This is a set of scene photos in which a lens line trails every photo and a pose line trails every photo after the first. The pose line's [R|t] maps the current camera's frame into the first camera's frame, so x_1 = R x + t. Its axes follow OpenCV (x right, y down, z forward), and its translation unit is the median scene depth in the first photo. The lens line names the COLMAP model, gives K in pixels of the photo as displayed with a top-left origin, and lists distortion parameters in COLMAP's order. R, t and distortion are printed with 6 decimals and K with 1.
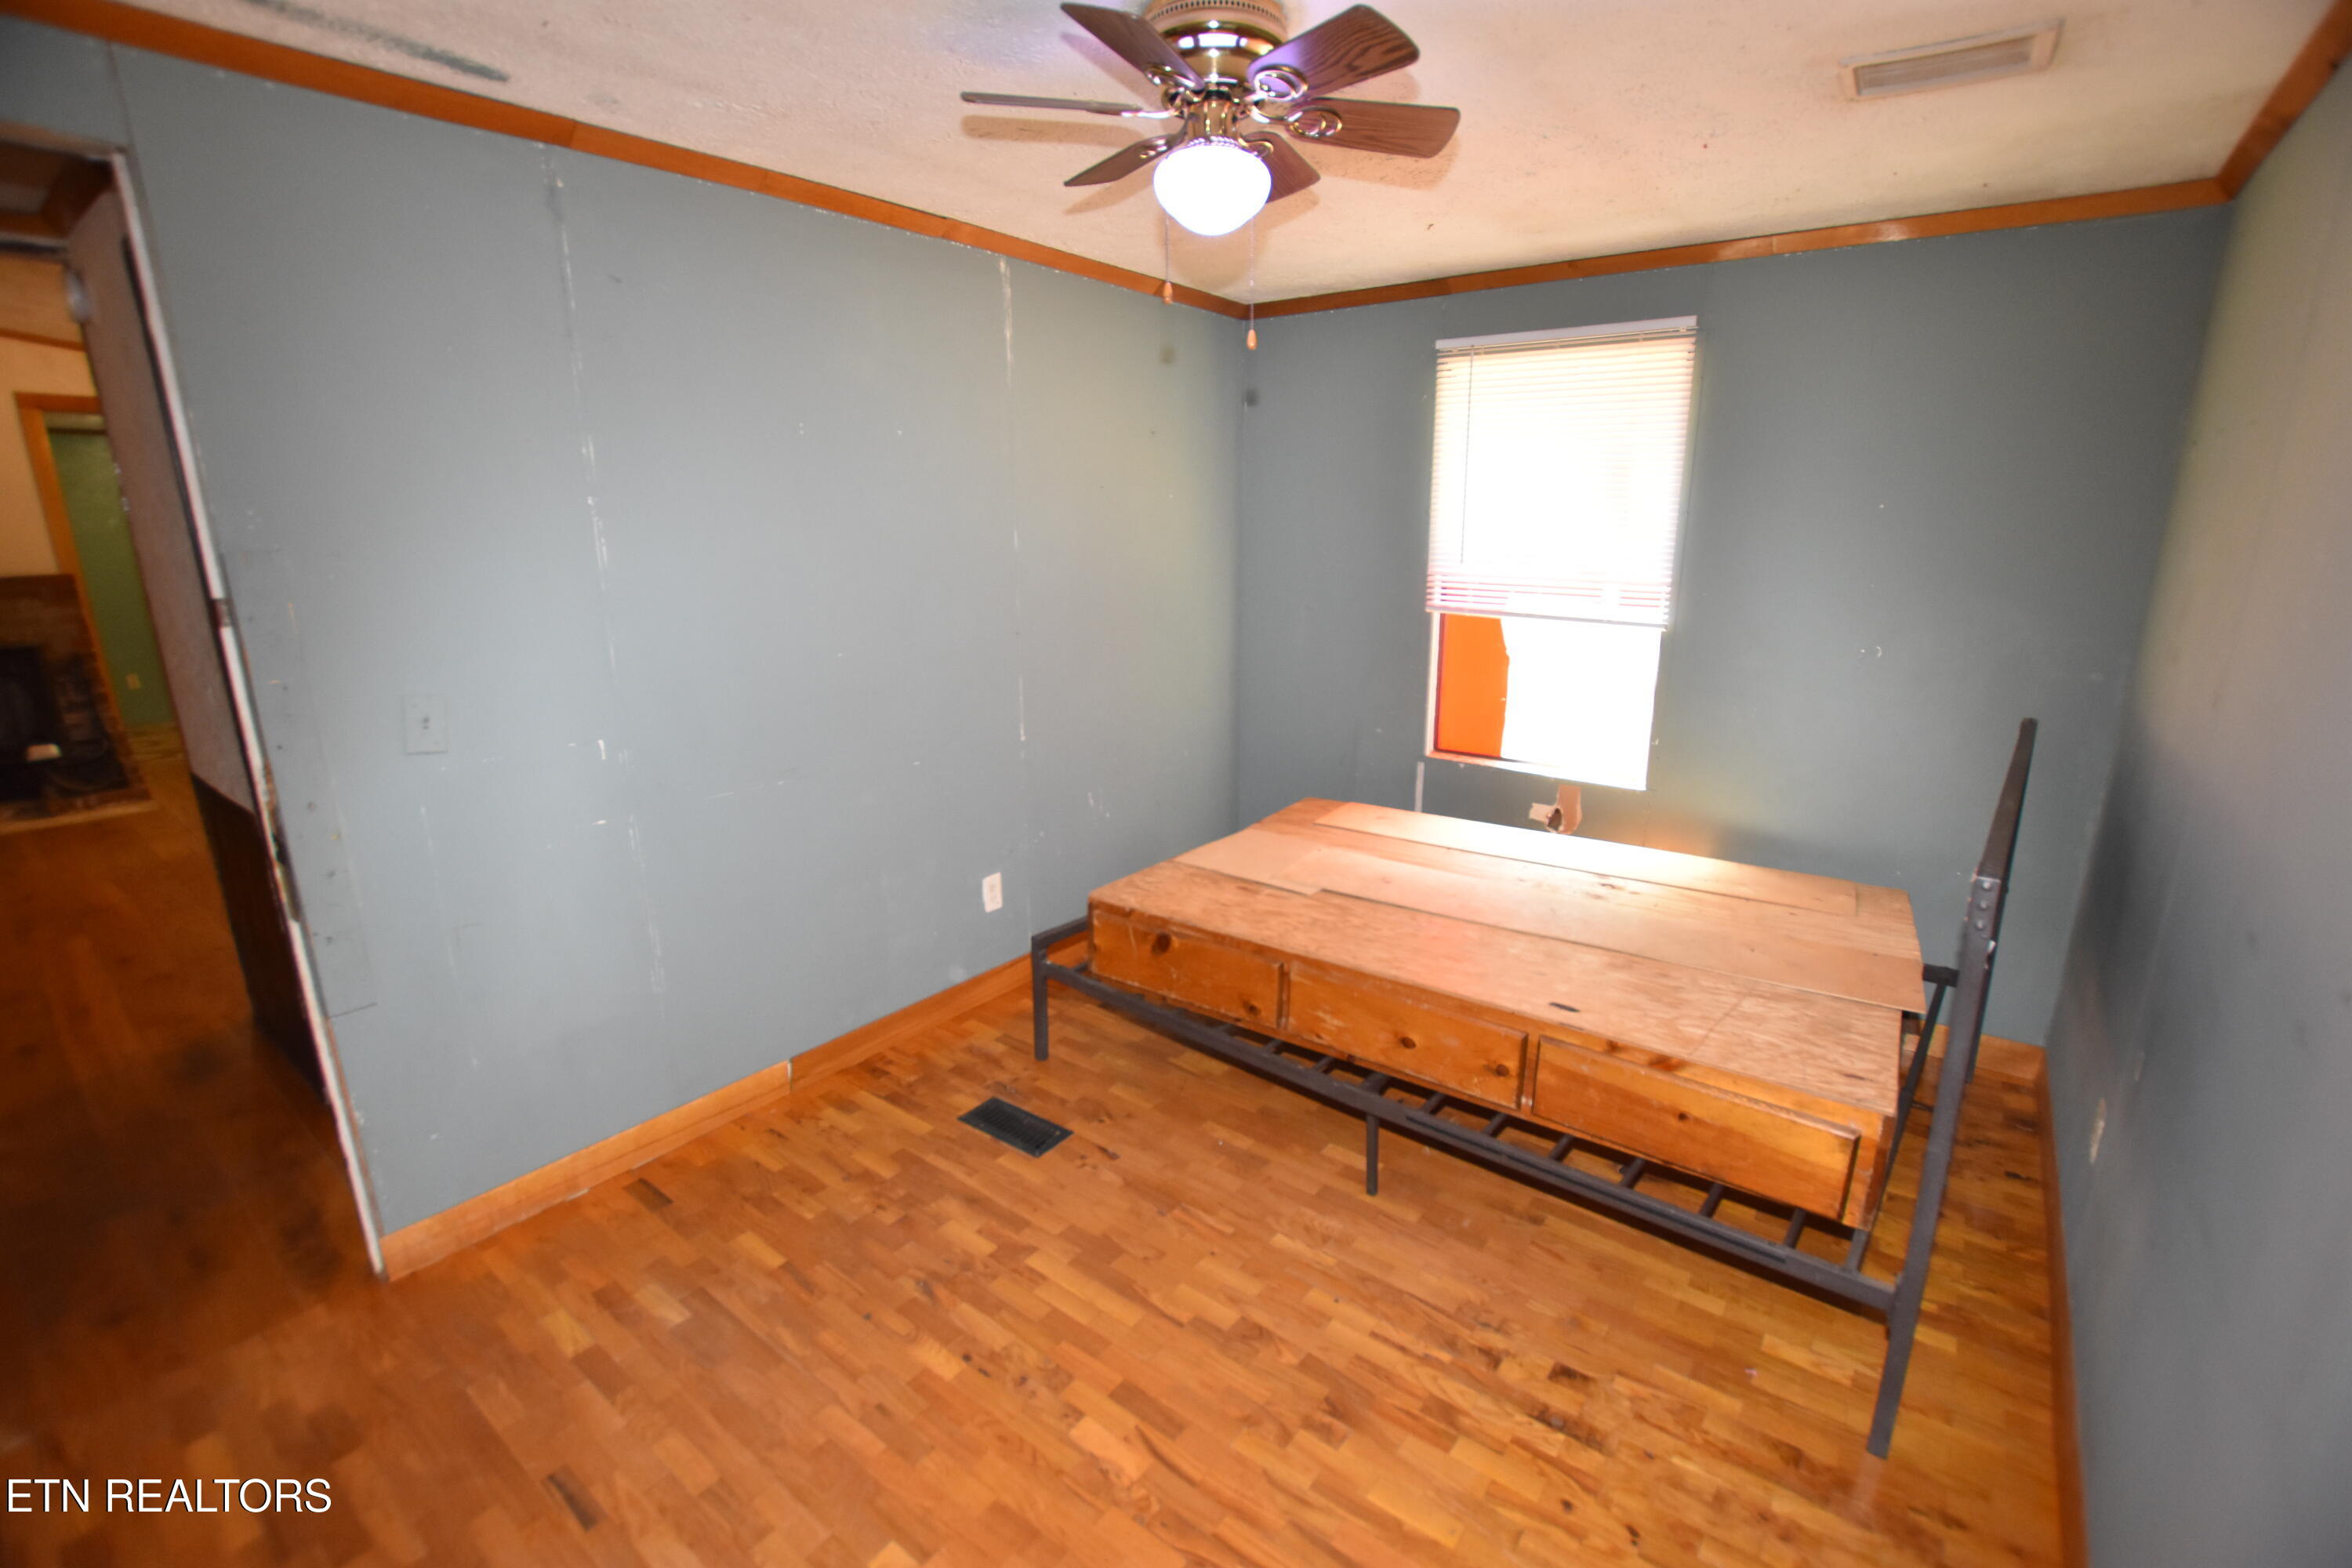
lens RADIAL K [[1034.9, 0, 1188.1], [0, 1034.9, 785.6], [0, 0, 1]] dist [-0.030546, 0.001283]
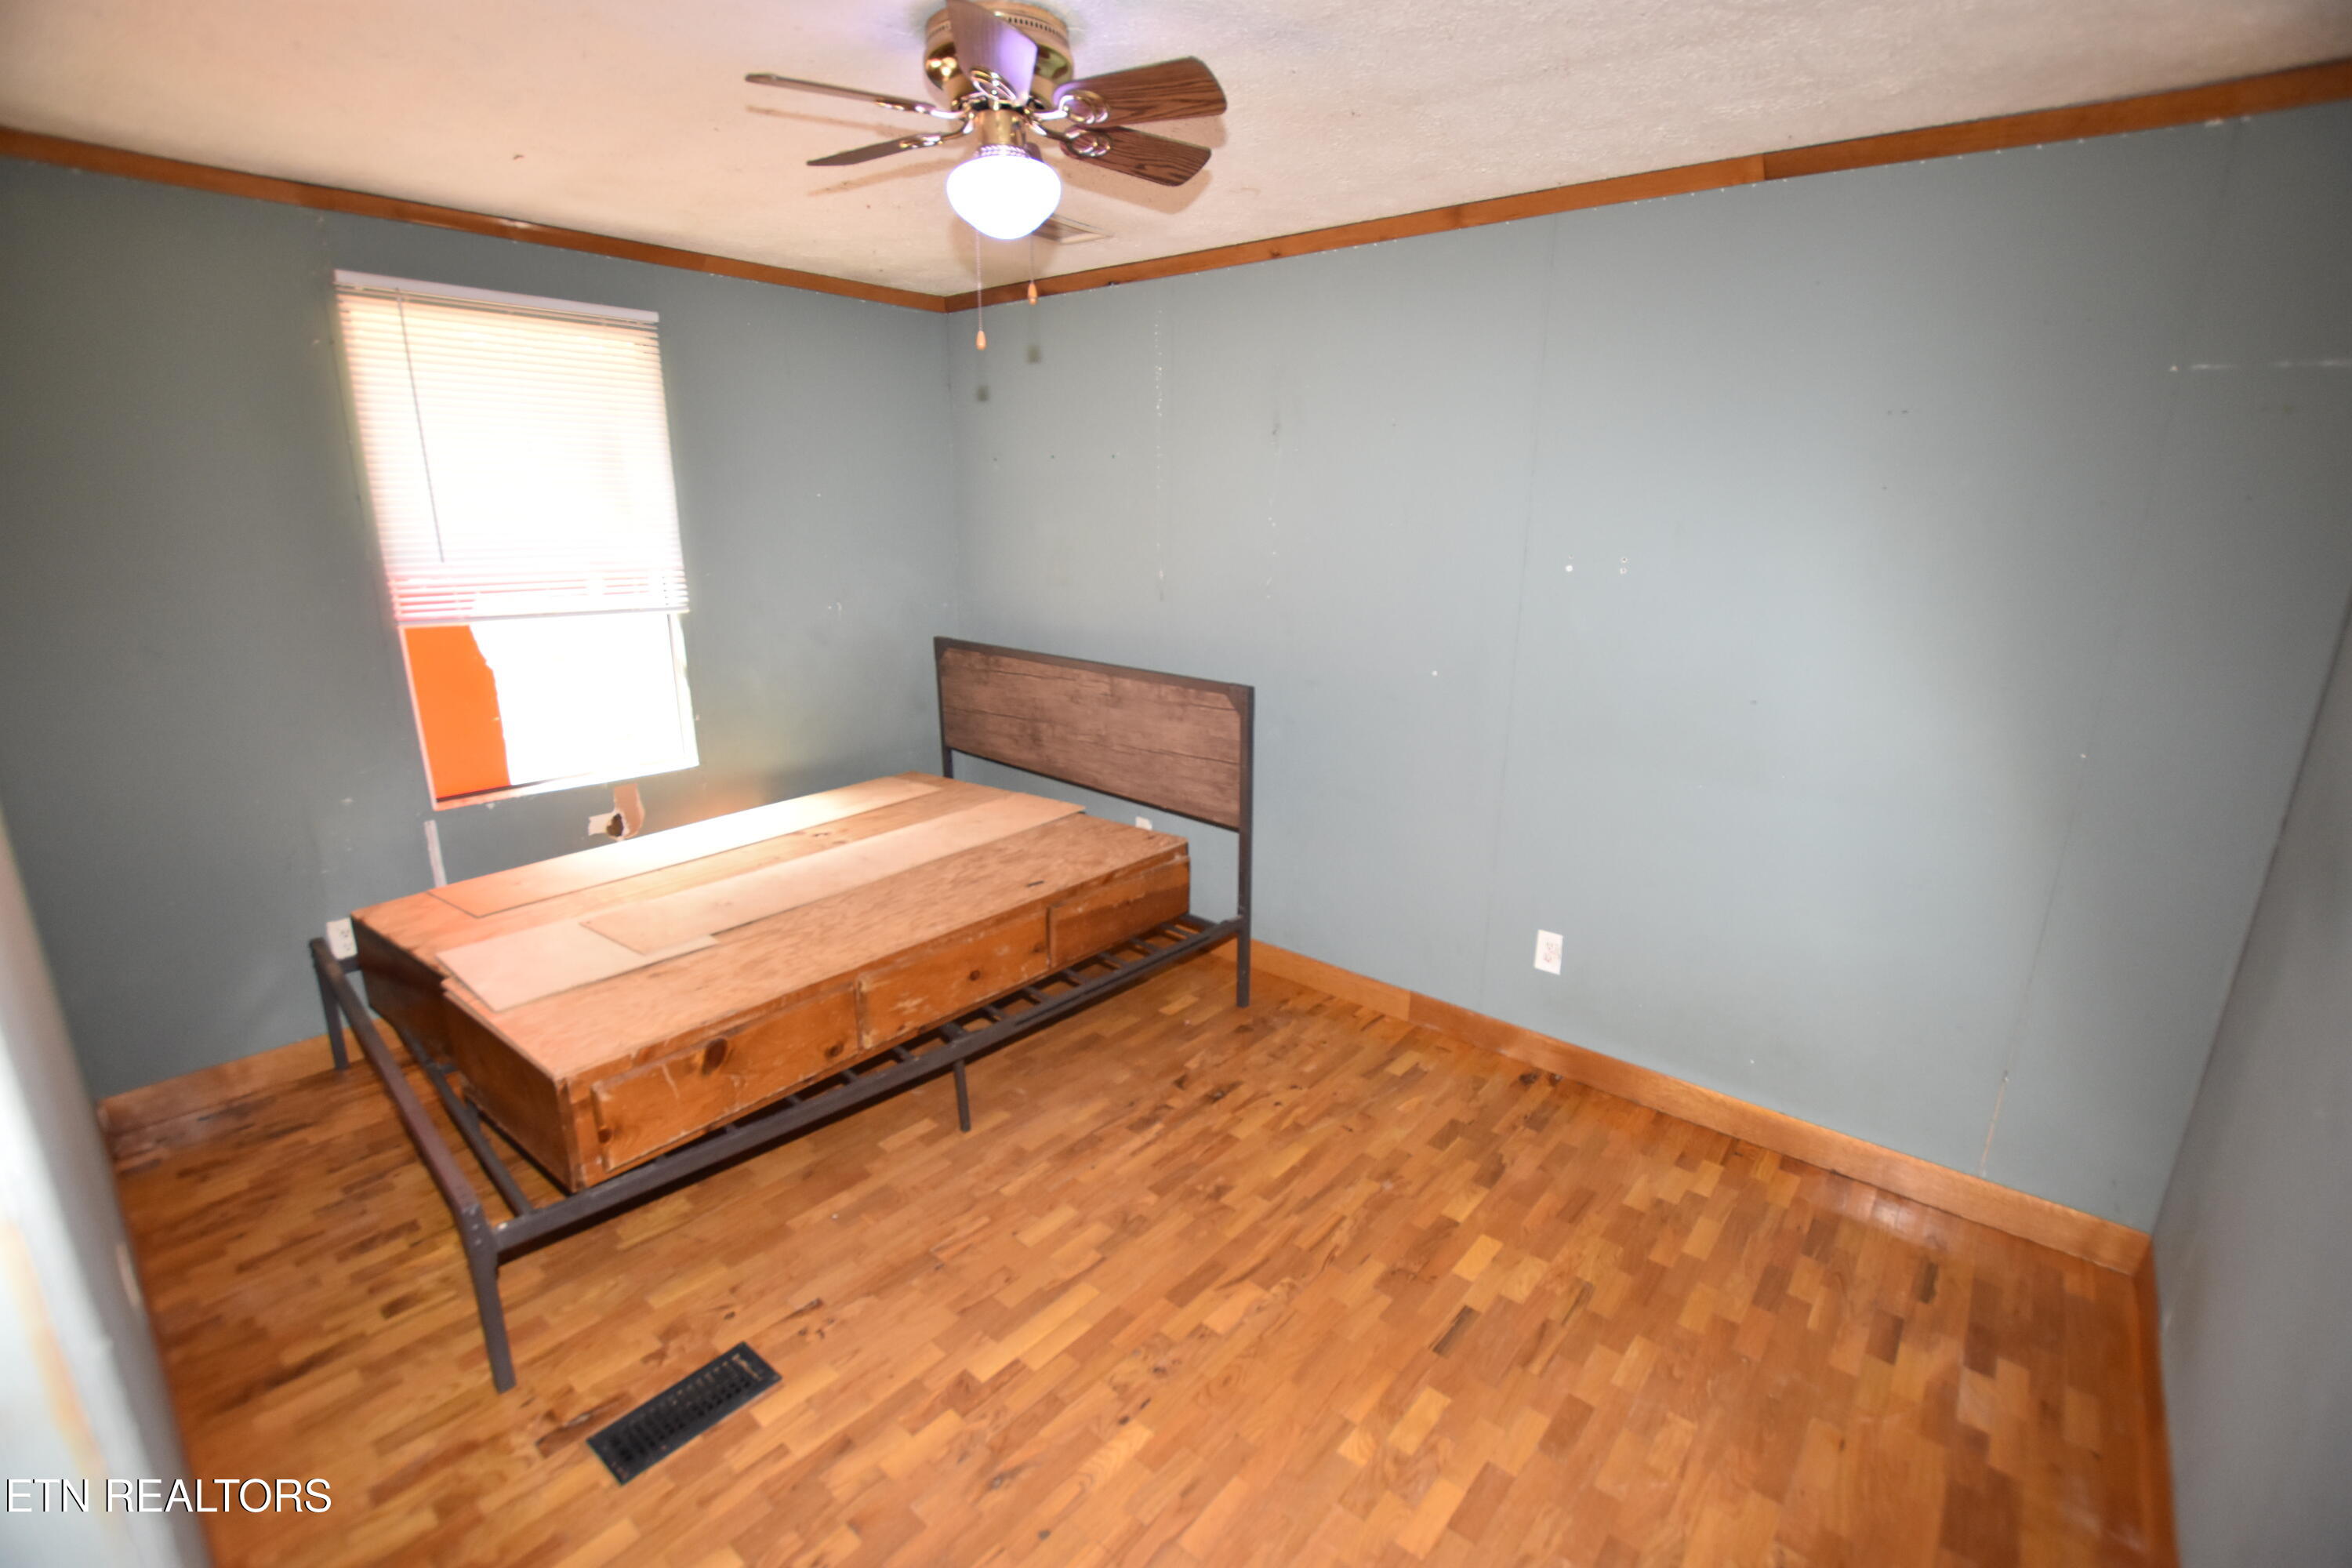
lens RADIAL K [[1034.9, 0, 1187.2], [0, 1034.9, 784.9], [0, 0, 1]] dist [-0.030546, 0.001283]
pose [[0.045701, -0.256286, 0.965520, -0.734098], [0.238343, 0.941414, 0.238606, -0.144915], [-0.970105, 0.219220, 0.104107, 0.552664]]
